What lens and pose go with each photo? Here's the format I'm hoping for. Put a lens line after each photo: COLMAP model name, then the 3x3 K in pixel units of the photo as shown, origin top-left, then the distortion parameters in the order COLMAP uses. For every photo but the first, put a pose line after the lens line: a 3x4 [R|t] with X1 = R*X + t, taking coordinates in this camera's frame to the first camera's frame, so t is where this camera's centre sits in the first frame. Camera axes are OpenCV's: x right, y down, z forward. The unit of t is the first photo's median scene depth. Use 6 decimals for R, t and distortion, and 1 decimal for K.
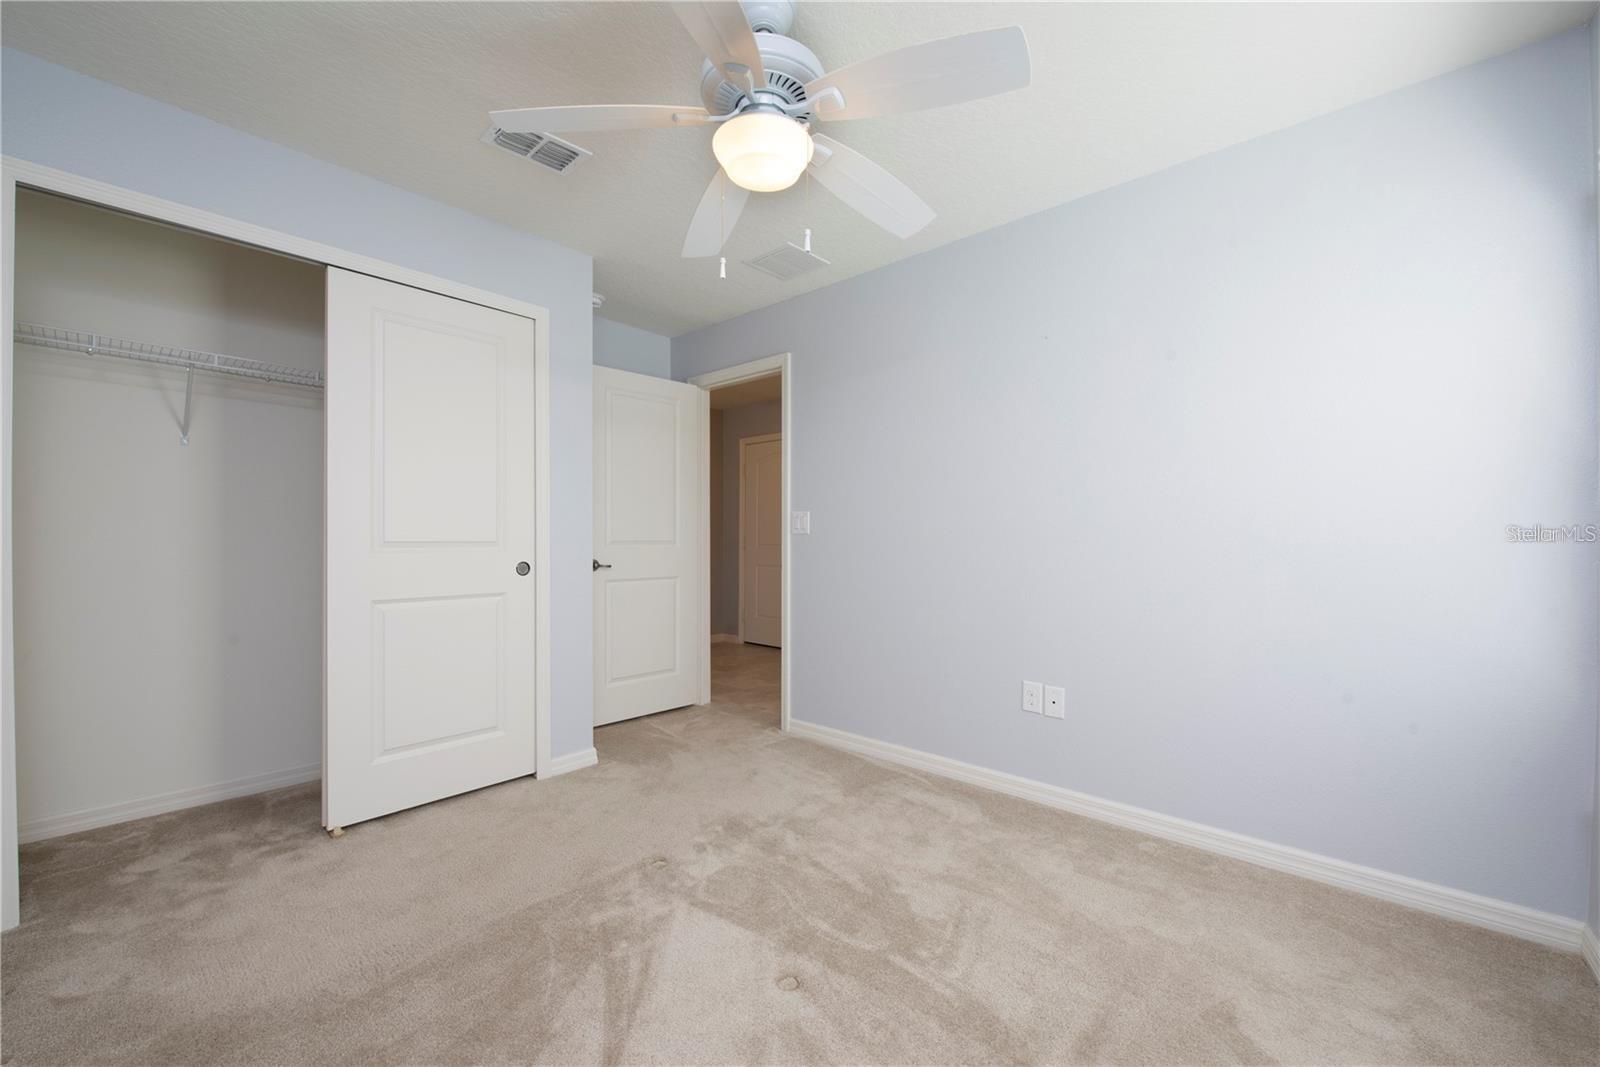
lens RADIAL K [[654.9, 0, 791.7], [0, 654.9, 536.0], [0, 0, 1]] dist [0.003431, 0.000252]
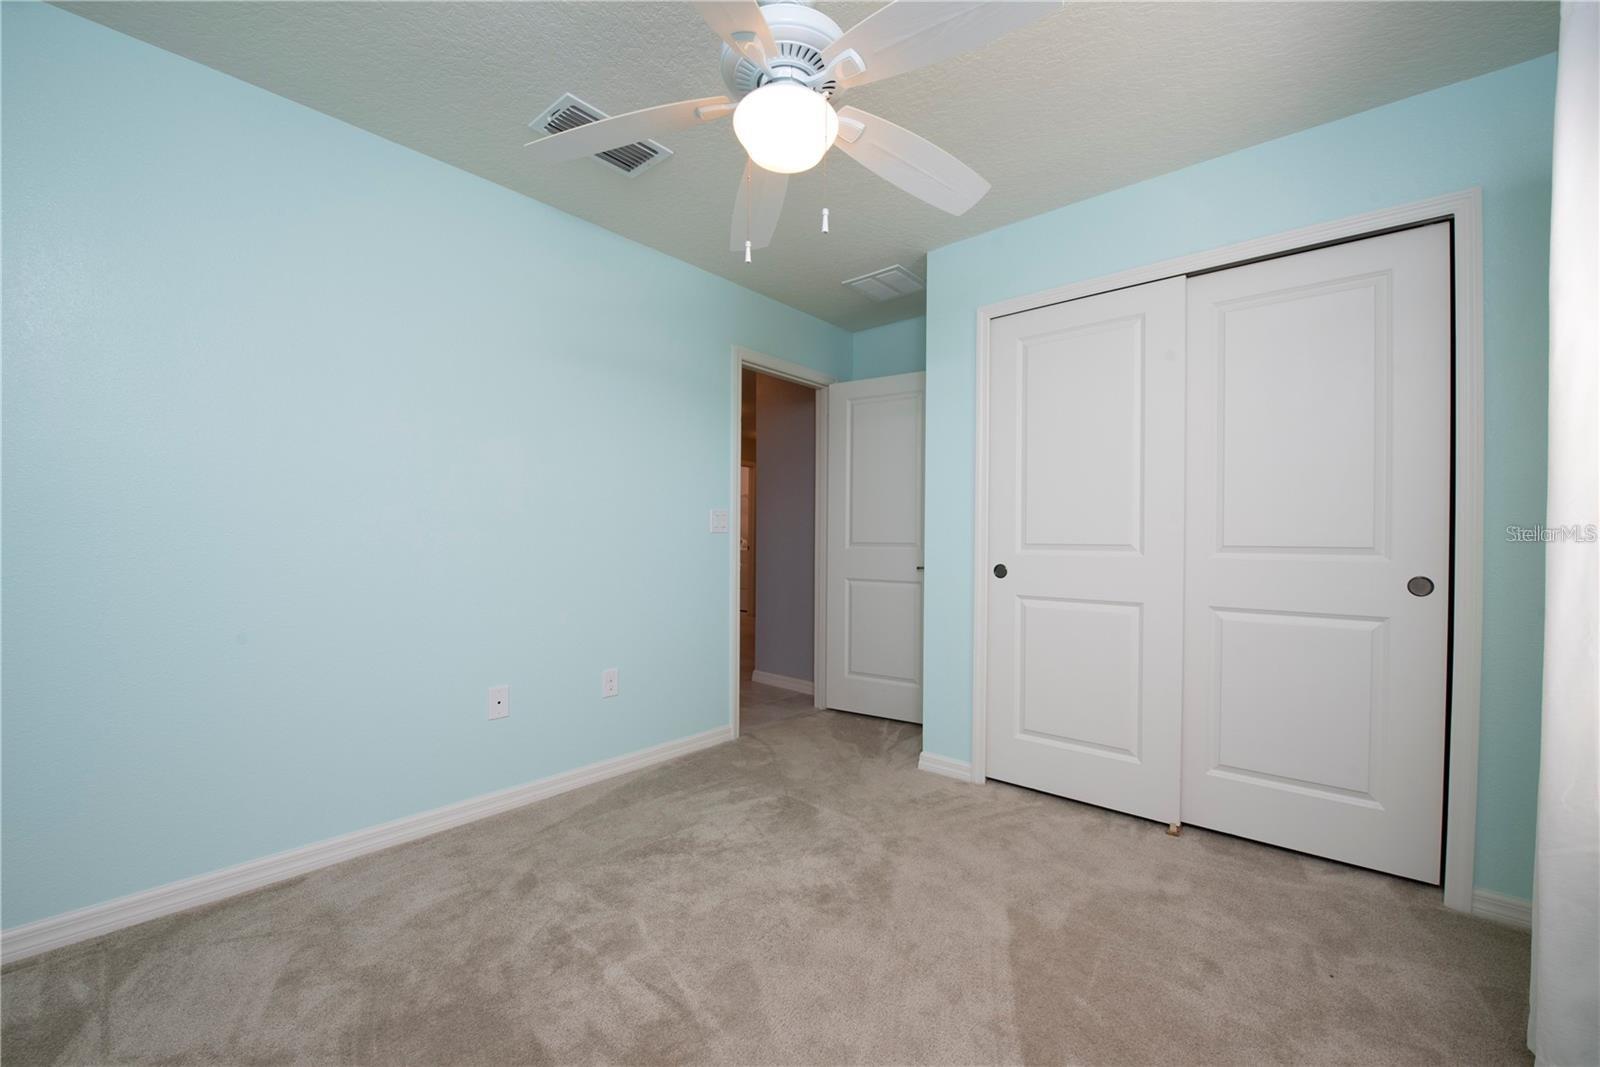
lens RADIAL K [[654.9, 0, 806.4], [0, 654.9, 537.1], [0, 0, 1]] dist [0.003431, 0.000252]
pose [[0.037509, -0.008522, -0.999260, 0.298404], [-0.003483, 0.999956, -0.008659, 0.008035], [0.999290, 0.003805, 0.037478, 0.370412]]
